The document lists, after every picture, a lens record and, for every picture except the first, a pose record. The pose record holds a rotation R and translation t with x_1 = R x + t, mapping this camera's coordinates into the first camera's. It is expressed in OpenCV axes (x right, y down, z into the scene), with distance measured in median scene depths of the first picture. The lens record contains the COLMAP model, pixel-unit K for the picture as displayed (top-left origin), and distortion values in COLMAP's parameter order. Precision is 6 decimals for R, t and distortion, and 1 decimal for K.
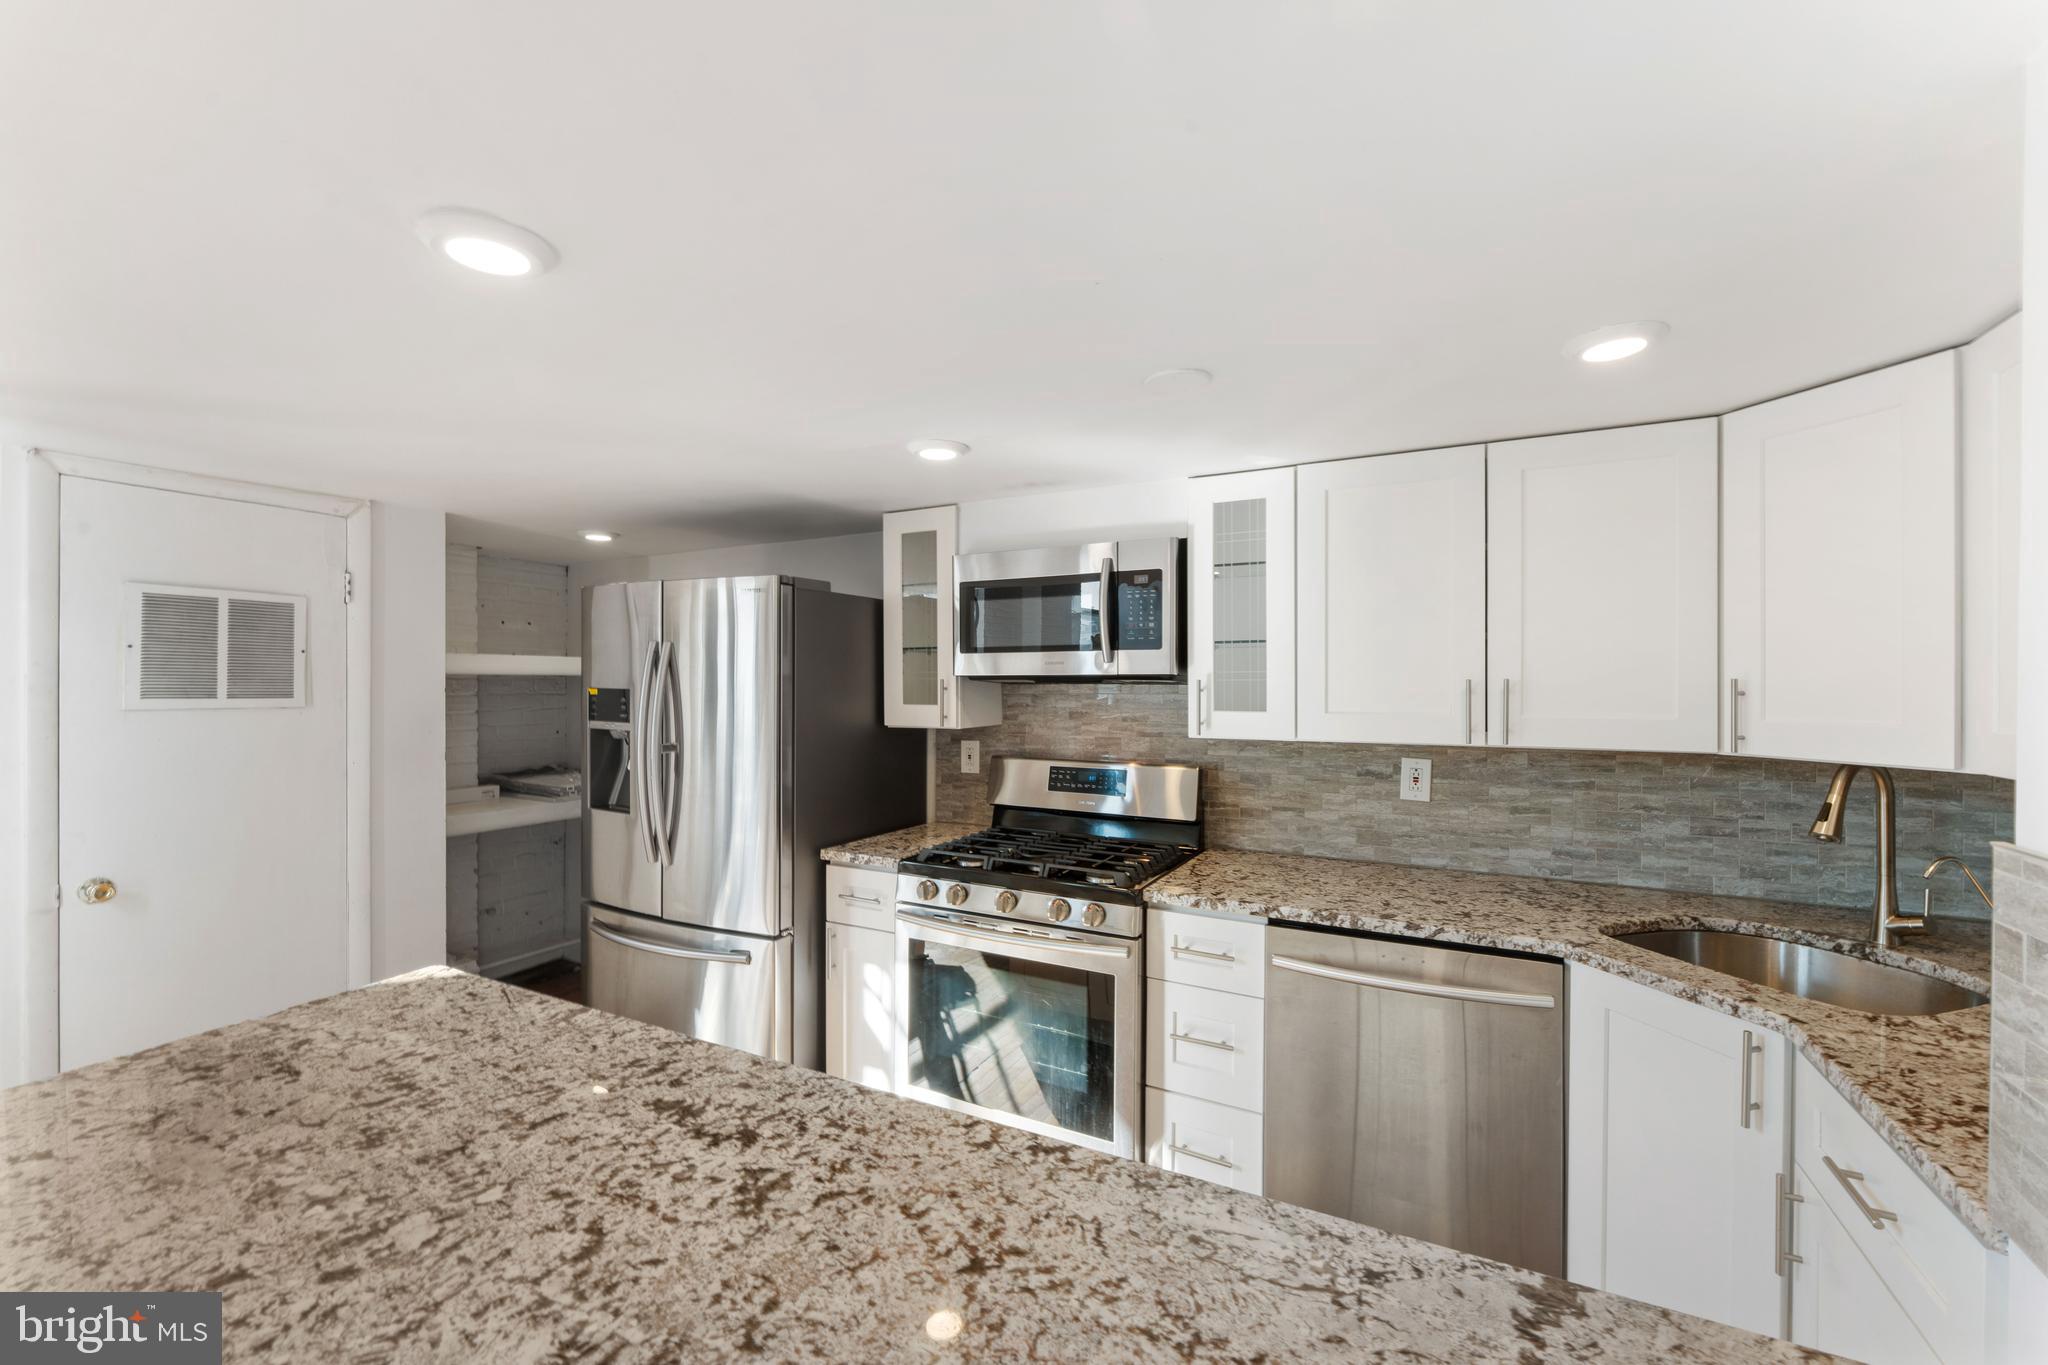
lens RADIAL K [[824.1, 0, 1043.7], [0, 824.1, 683.4], [0, 0, 1]] dist [-0.002207, 0.000125]
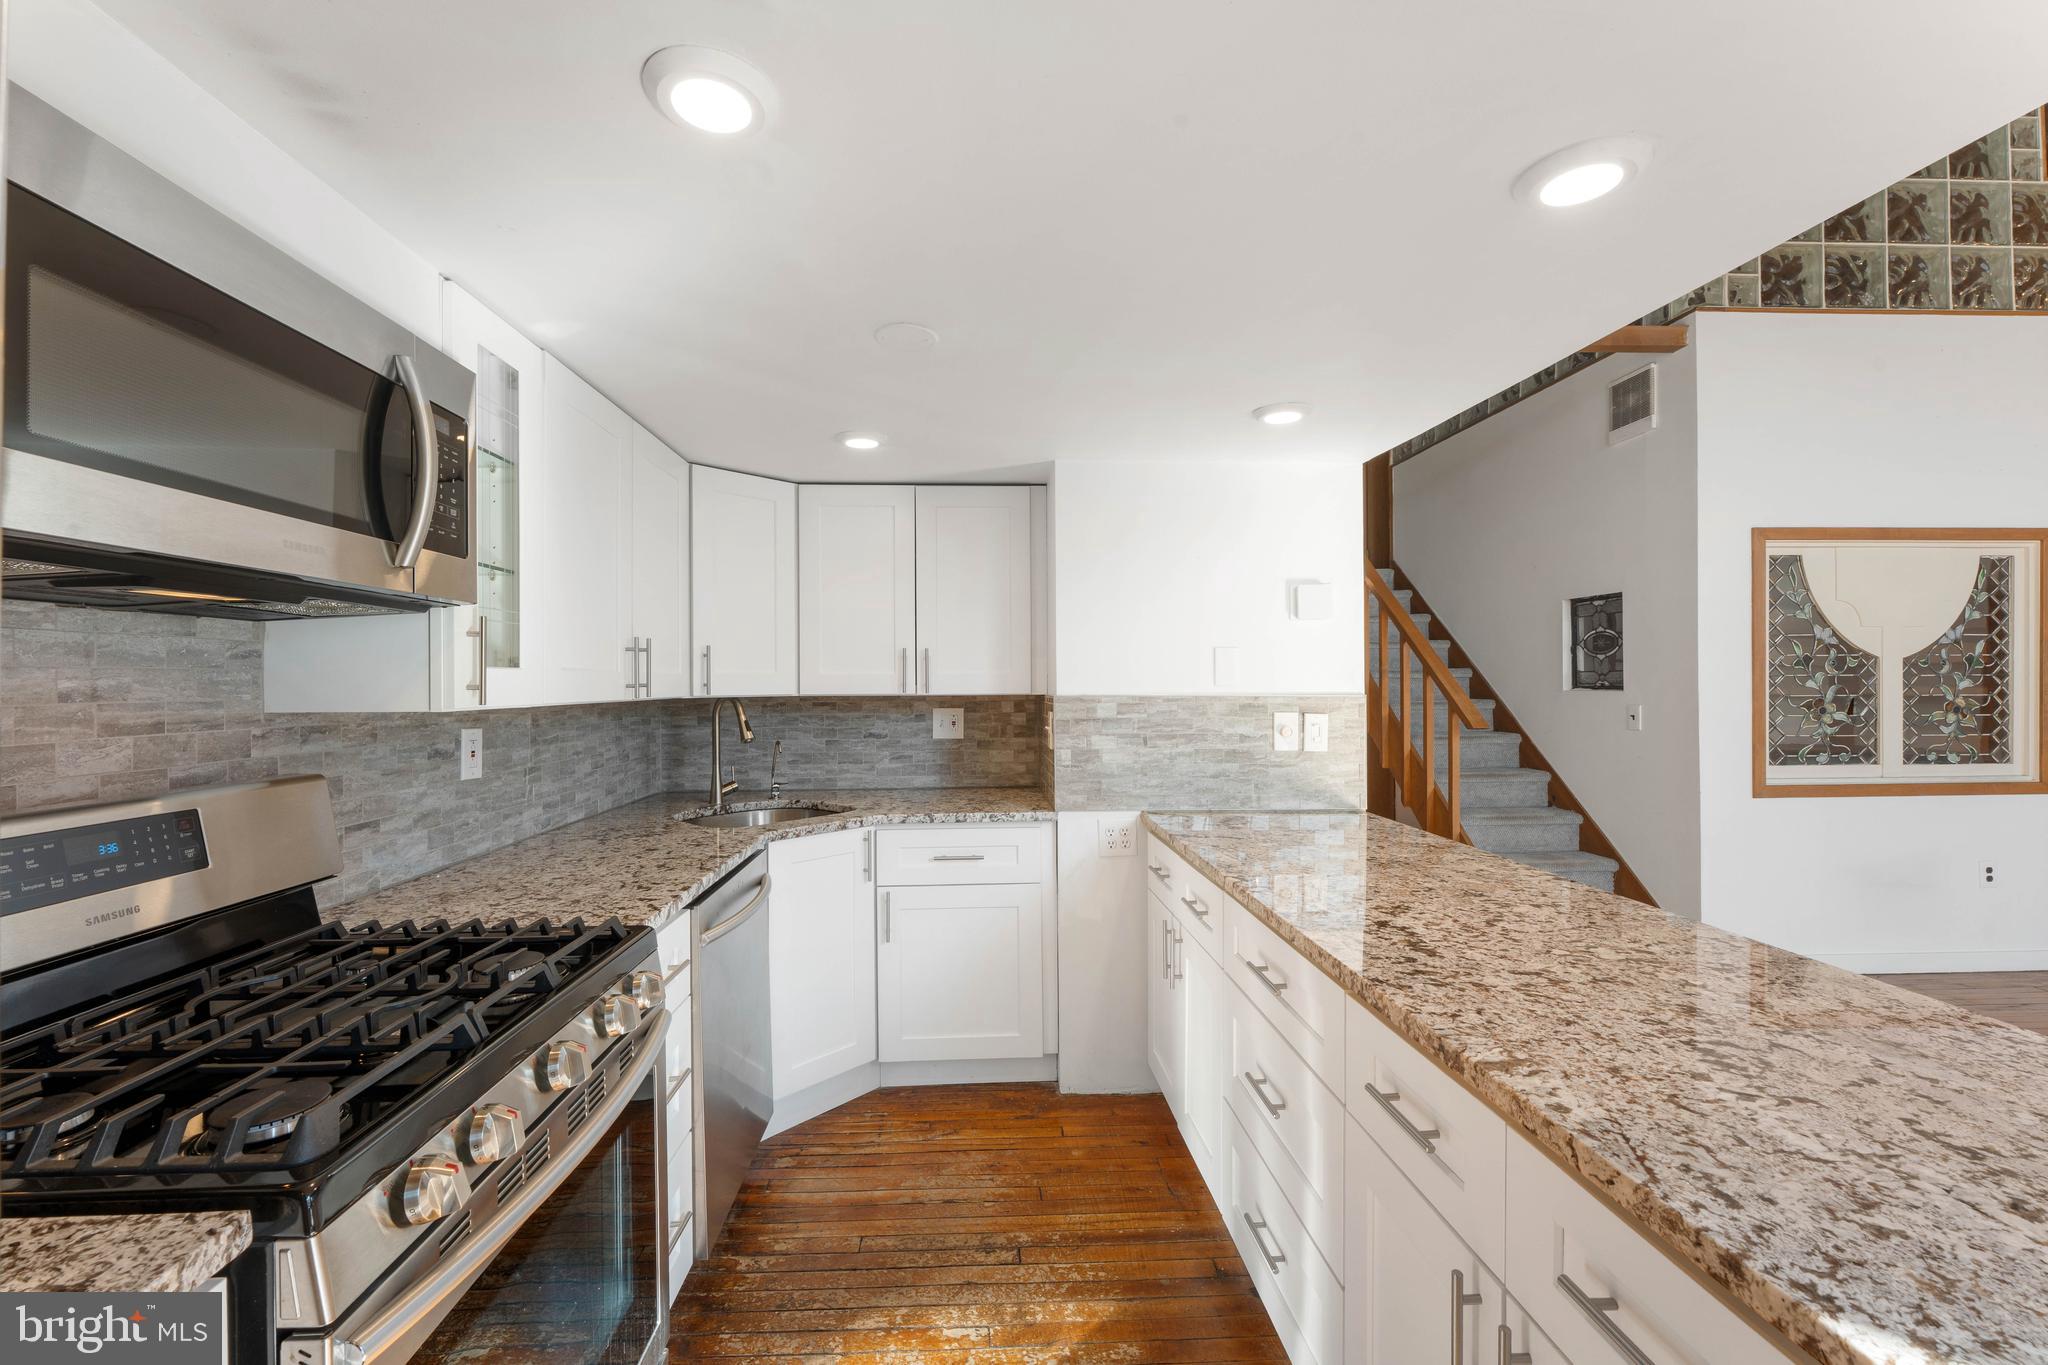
lens RADIAL K [[824.1, 0, 986.2], [0, 824.1, 675.3], [0, 0, 1]] dist [-0.002207, 0.000125]
pose [[-0.474360, 0.008887, 0.880286, -0.540583], [0.005181, 0.999960, -0.007303, 0.046055], [-0.880316, 0.001097, -0.474387, 0.947502]]
